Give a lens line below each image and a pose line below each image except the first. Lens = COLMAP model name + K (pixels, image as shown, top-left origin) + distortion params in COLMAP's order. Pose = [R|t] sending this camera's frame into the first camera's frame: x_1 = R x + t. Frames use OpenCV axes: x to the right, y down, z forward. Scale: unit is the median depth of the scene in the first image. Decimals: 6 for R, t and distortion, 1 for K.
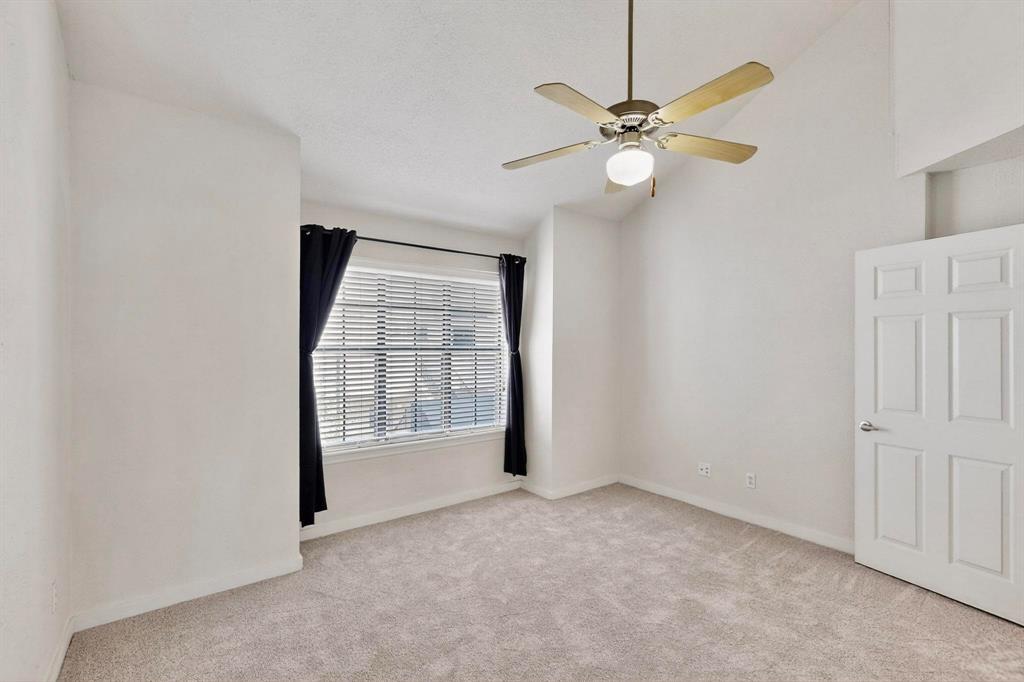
lens RADIAL K [[449.9, 0, 489.9], [0, 449.9, 346.1], [0, 0, 1]] dist [0.000501, 0.000130]
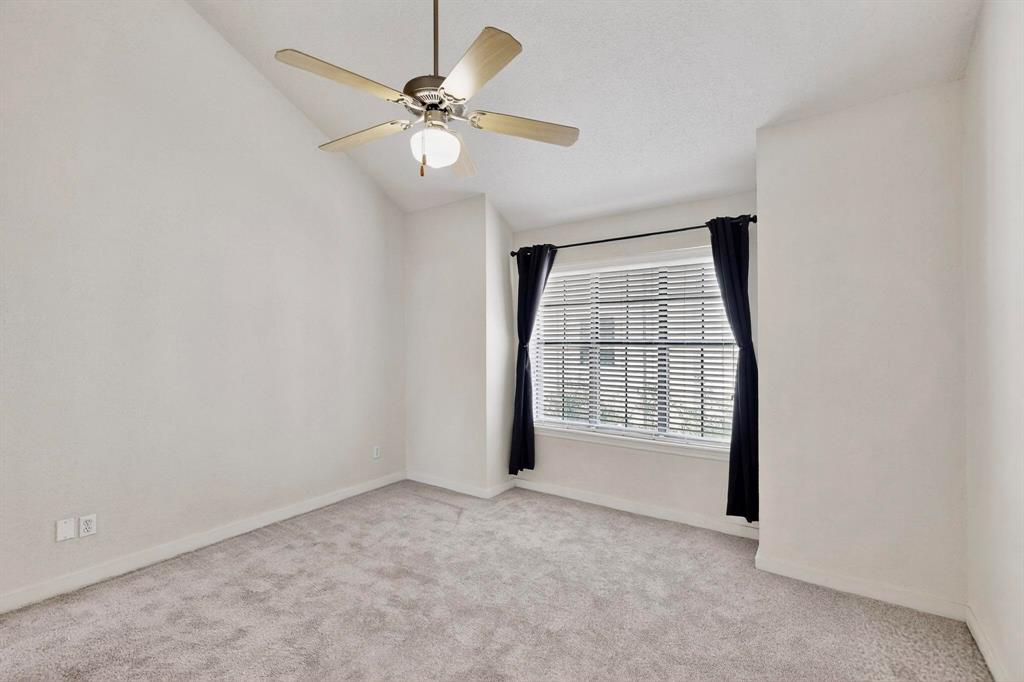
lens RADIAL K [[431.5, 0, 512.0], [0, 431.5, 341.0], [0, 0, 1]] dist [0.001530, 0.000277]
pose [[0.337934, -0.001412, -0.941169, 0.751860], [0.002813, 0.999996, -0.000490, 0.002139], [0.941166, -0.002482, 0.337936, 0.528568]]
